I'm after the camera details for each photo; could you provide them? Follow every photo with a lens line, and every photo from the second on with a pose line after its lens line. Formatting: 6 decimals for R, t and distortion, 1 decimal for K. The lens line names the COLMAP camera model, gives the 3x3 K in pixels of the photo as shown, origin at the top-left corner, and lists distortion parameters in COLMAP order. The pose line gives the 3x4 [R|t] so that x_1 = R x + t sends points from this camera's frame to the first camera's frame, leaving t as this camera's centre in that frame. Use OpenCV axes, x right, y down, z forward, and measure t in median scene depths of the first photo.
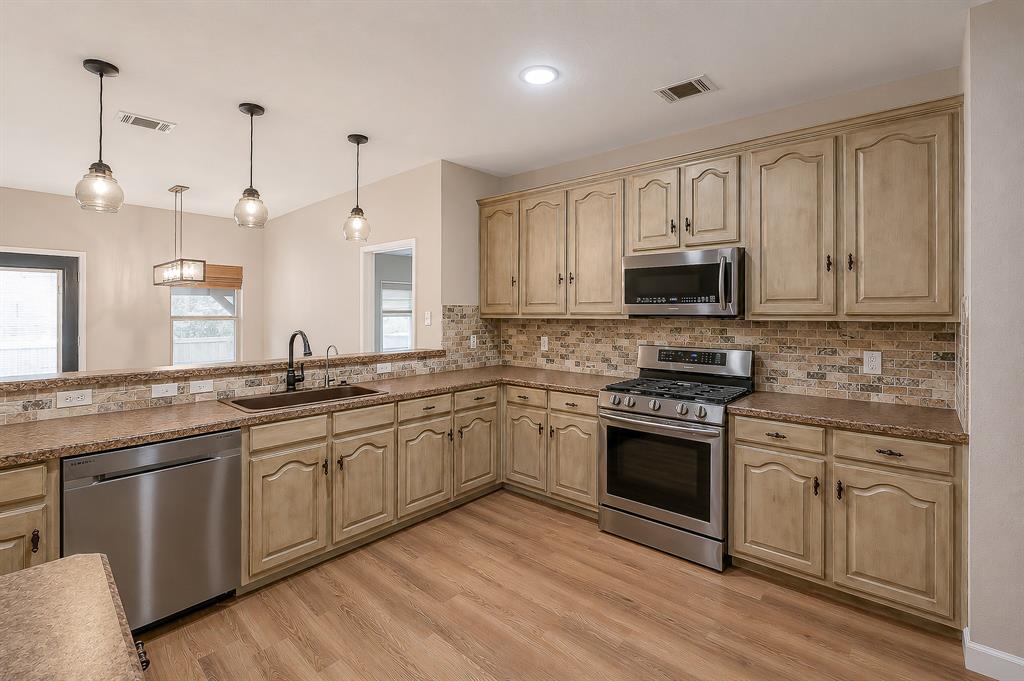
lens RADIAL K [[468.2, 0, 513.9], [0, 468.2, 310.4], [0, 0, 1]] dist [0.029426, 0.000815]
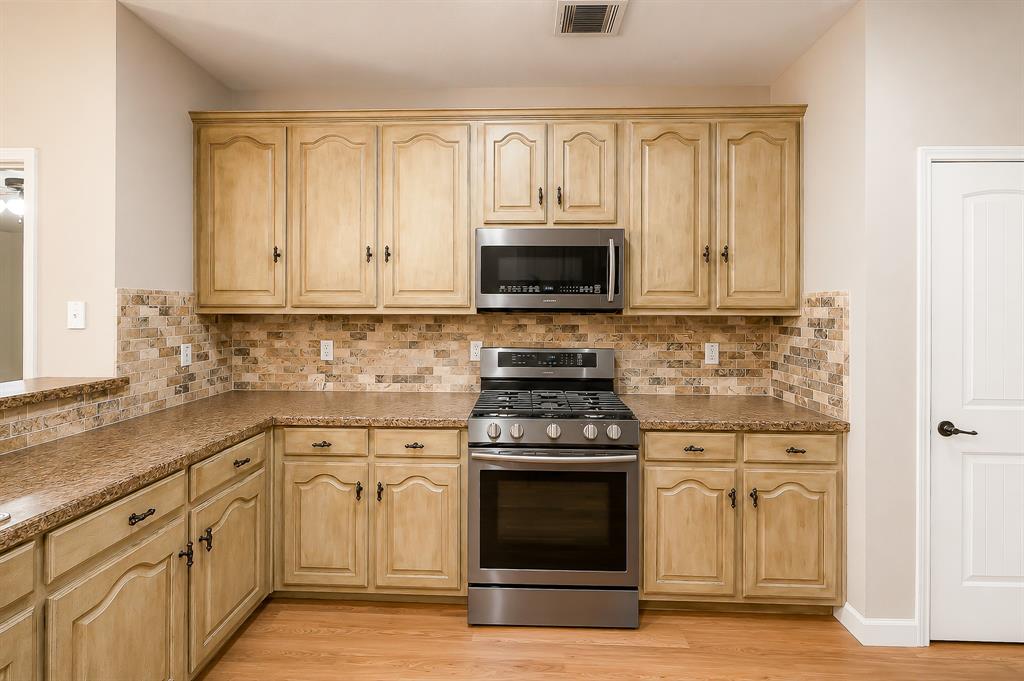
lens RADIAL K [[468.2, 0, 513.9], [0, 468.2, 310.4], [0, 0, 1]] dist [0.029426, 0.000815]
pose [[0.785240, -0.001563, 0.619189, -0.177876], [-0.006363, 0.999924, 0.010592, 0.004071], [-0.619159, -0.012257, 0.785170, 0.407468]]
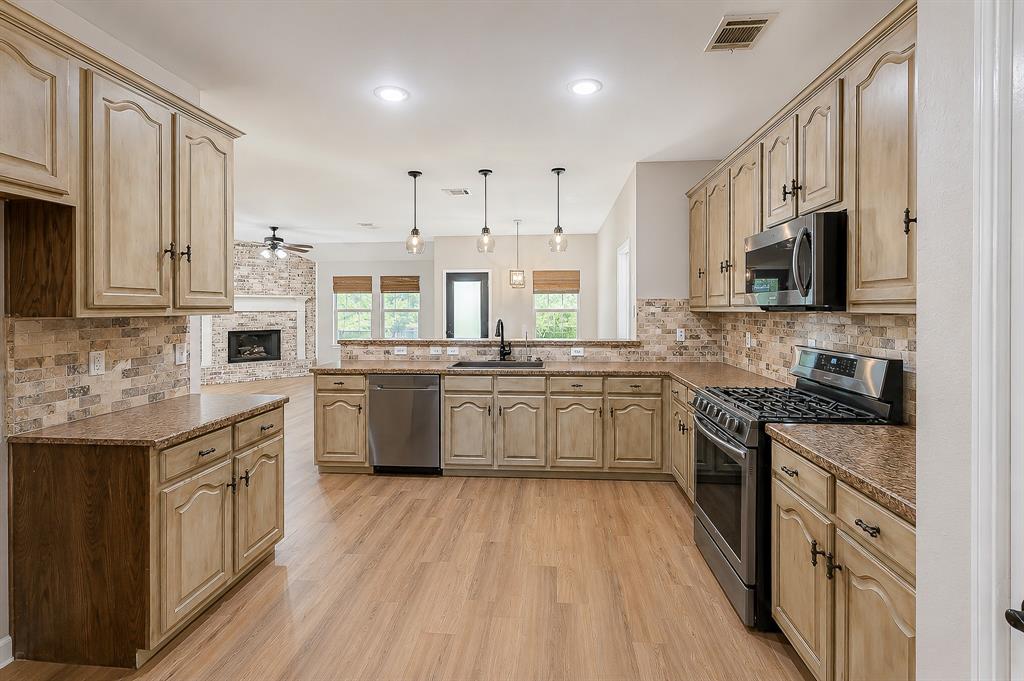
lens RADIAL K [[468.2, 0, 513.9], [0, 468.2, 310.4], [0, 0, 1]] dist [0.029426, 0.000815]
pose [[0.594156, -0.000475, -0.804350, 0.696398], [0.011119, 0.999909, 0.007623, 0.003484], [0.804273, -0.013473, 0.594107, 0.158051]]
